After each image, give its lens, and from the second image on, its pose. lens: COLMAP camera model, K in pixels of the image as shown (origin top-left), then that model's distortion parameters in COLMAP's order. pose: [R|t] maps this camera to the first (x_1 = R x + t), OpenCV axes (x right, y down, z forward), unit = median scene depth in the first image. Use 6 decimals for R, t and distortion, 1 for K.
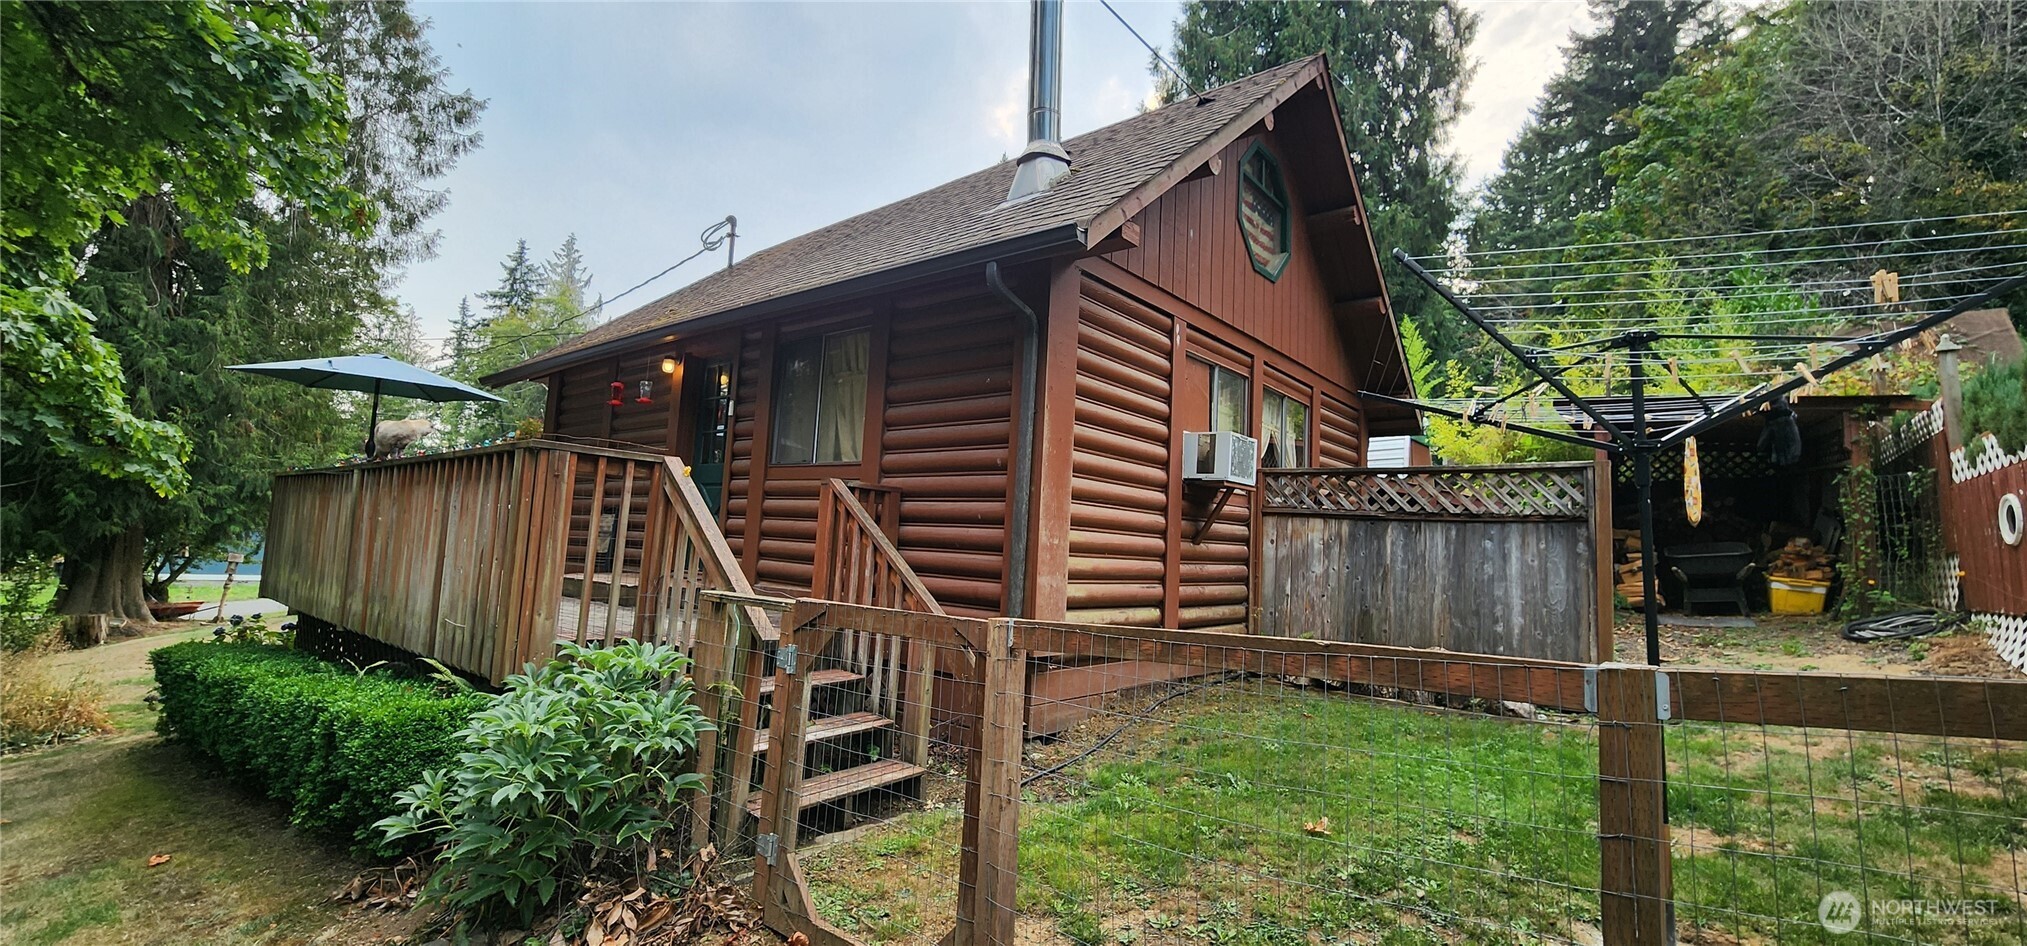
lens RADIAL K [[846.8, 0, 1015.0], [0, 846.8, 475.9], [0, 0, 1]] dist [0.000552, 0.000190]
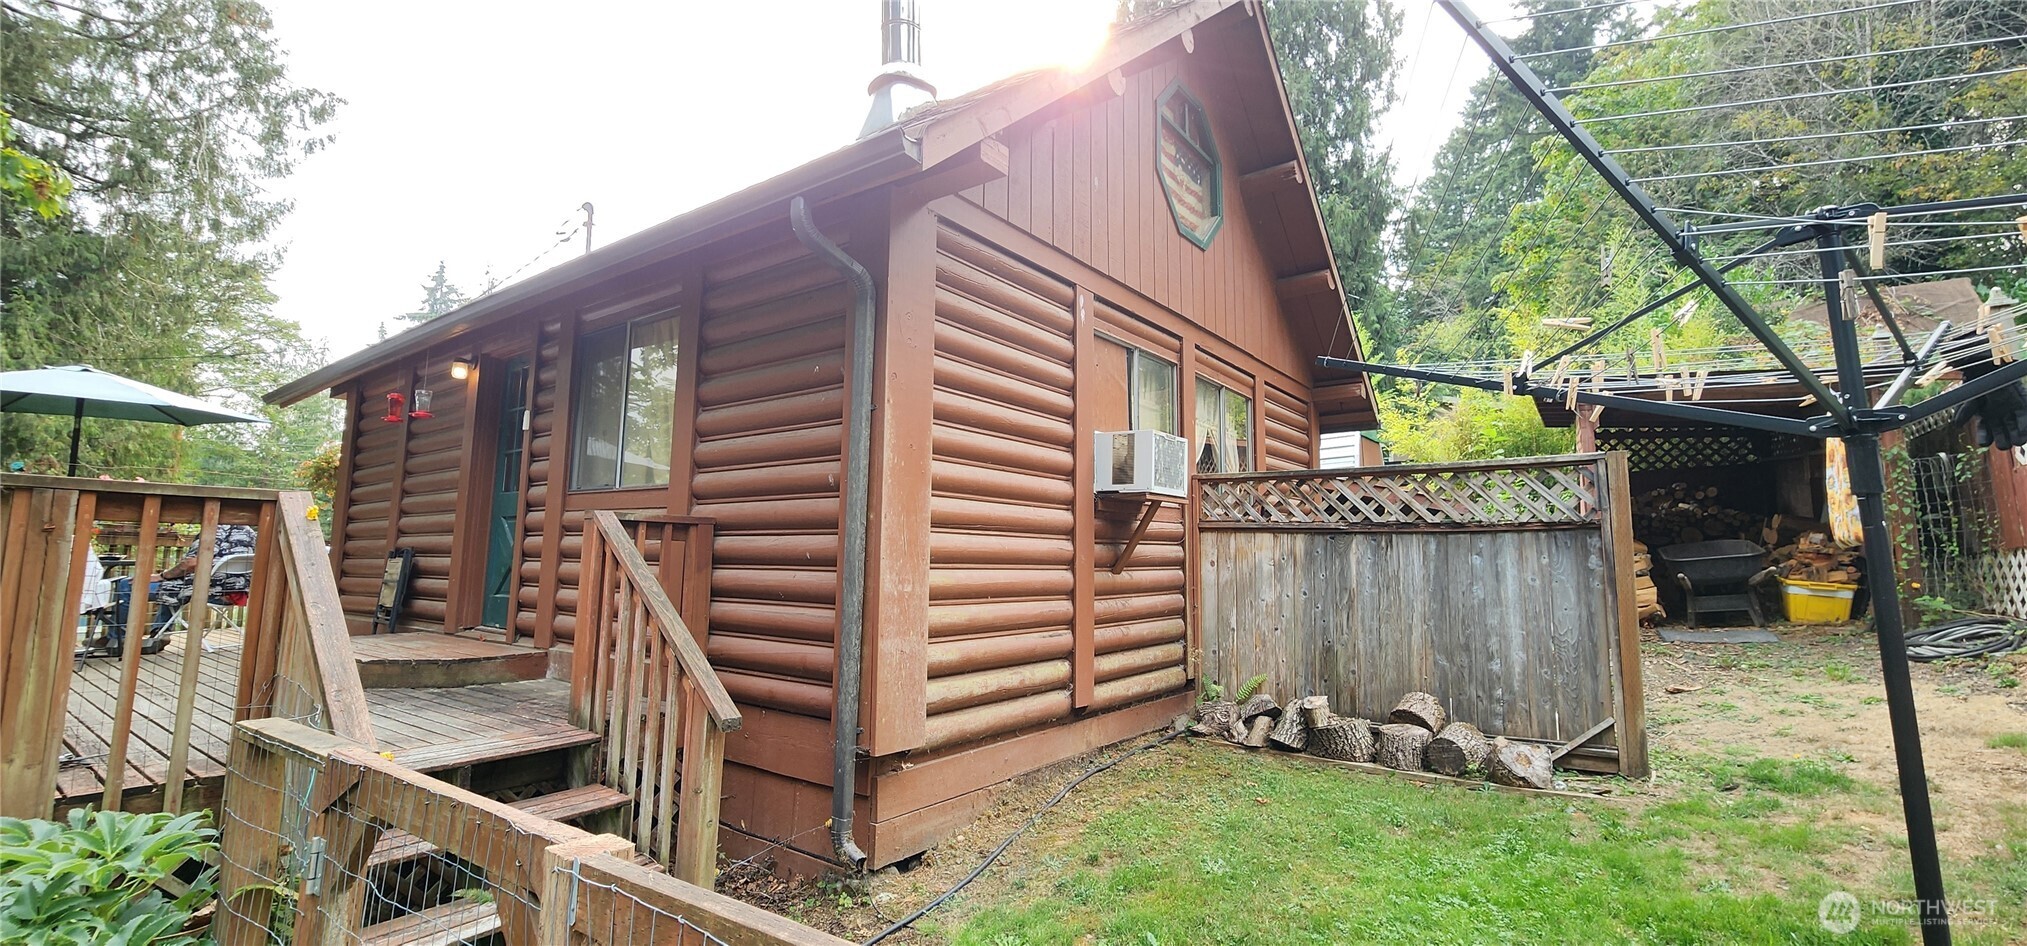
lens RADIAL K [[834.1, 0, 1014.5], [0, 834.1, 476.5], [0, 0, 1]] dist [0.001037, -0.000058]
pose [[0.998107, -0.034108, 0.051167, 0.076507], [0.034625, 0.999357, -0.009258, -0.005504], [-0.050818, 0.011013, 0.998647, 0.209830]]
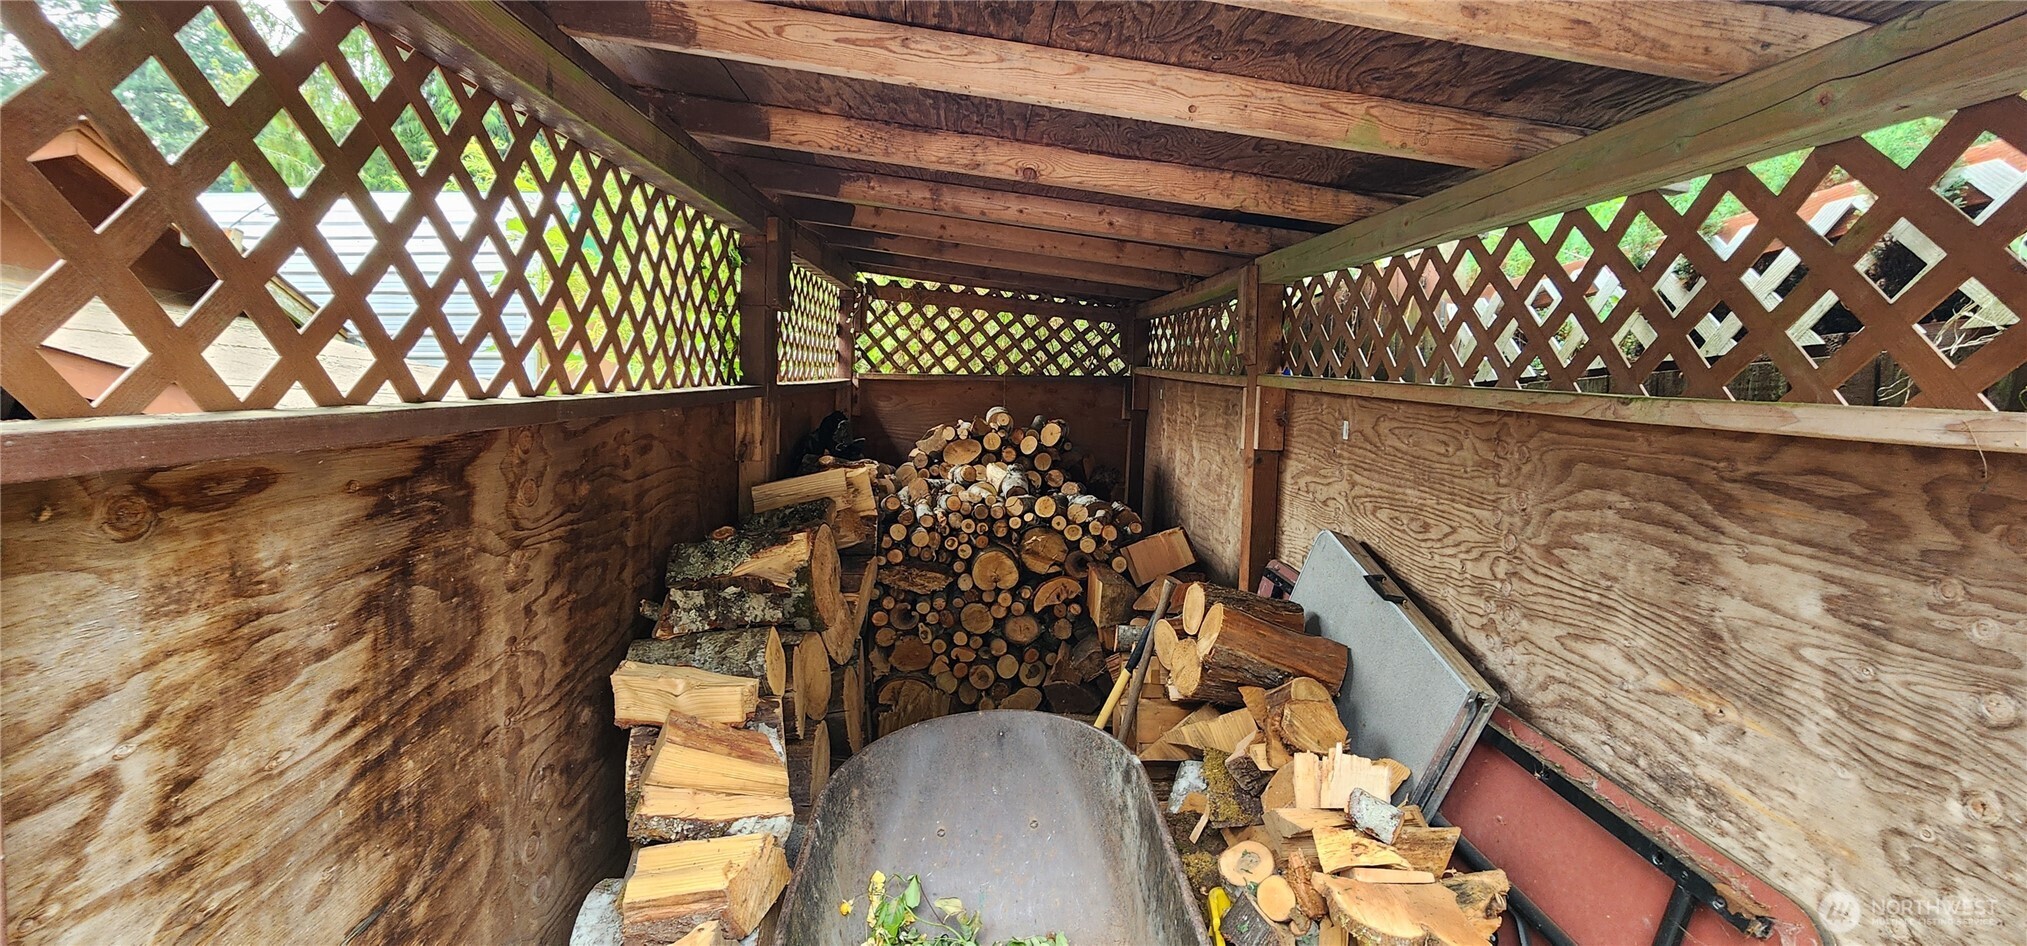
lens RADIAL K [[834.1, 0, 1014.5], [0, 834.1, 476.5], [0, 0, 1]] dist [0.001037, -0.000058]
pose [[0.769092, -0.055951, 0.636684, 0.805614], [-0.062130, 0.984898, 0.161603, -0.022419], [-0.636111, -0.163845, 0.754001, 0.993904]]
